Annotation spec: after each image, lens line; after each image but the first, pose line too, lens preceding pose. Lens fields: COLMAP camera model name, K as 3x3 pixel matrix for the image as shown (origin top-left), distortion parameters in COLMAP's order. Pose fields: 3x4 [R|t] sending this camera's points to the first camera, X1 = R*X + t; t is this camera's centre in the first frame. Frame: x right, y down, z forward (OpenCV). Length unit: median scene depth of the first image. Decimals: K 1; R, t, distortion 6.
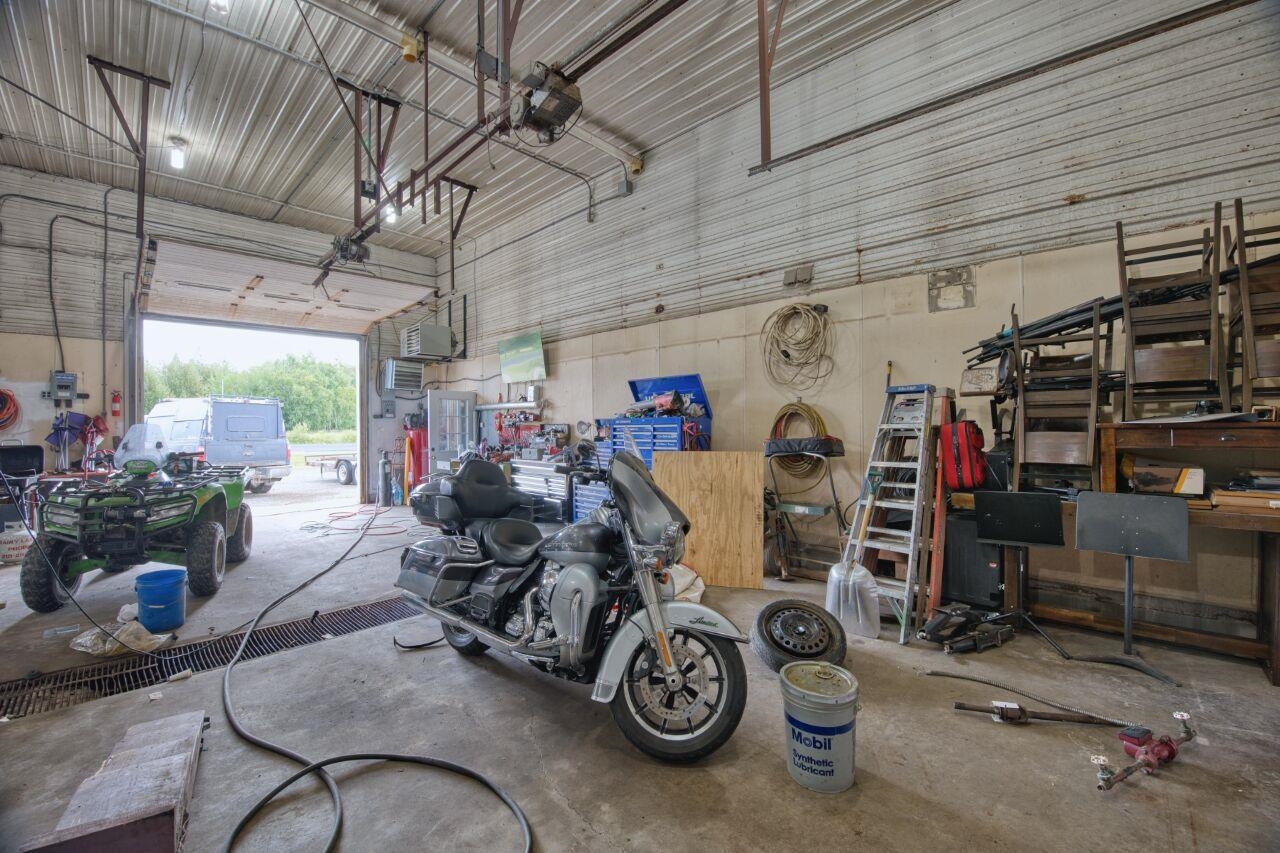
lens RADIAL K [[517.4, 0, 638.2], [0, 517.4, 427.5], [0, 0, 1]] dist [-0.035797, -0.000740]
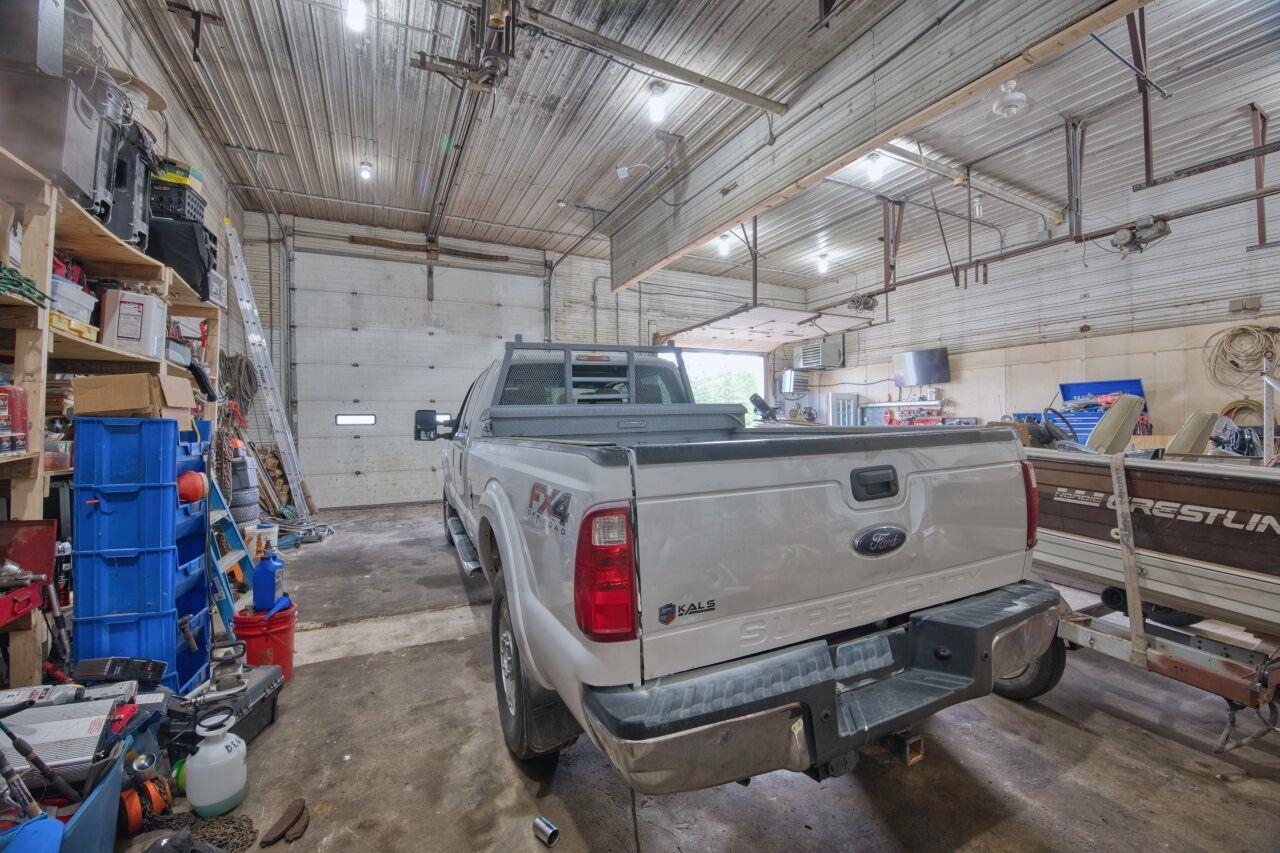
lens RADIAL K [[517.4, 0, 638.8], [0, 517.4, 427.4], [0, 0, 1]] dist [-0.035797, -0.000740]
pose [[0.941752, -0.001177, -0.336305, -0.598212], [0.003367, 0.999977, 0.005930, 0.008520], [0.336290, -0.006717, 0.941734, -0.576346]]
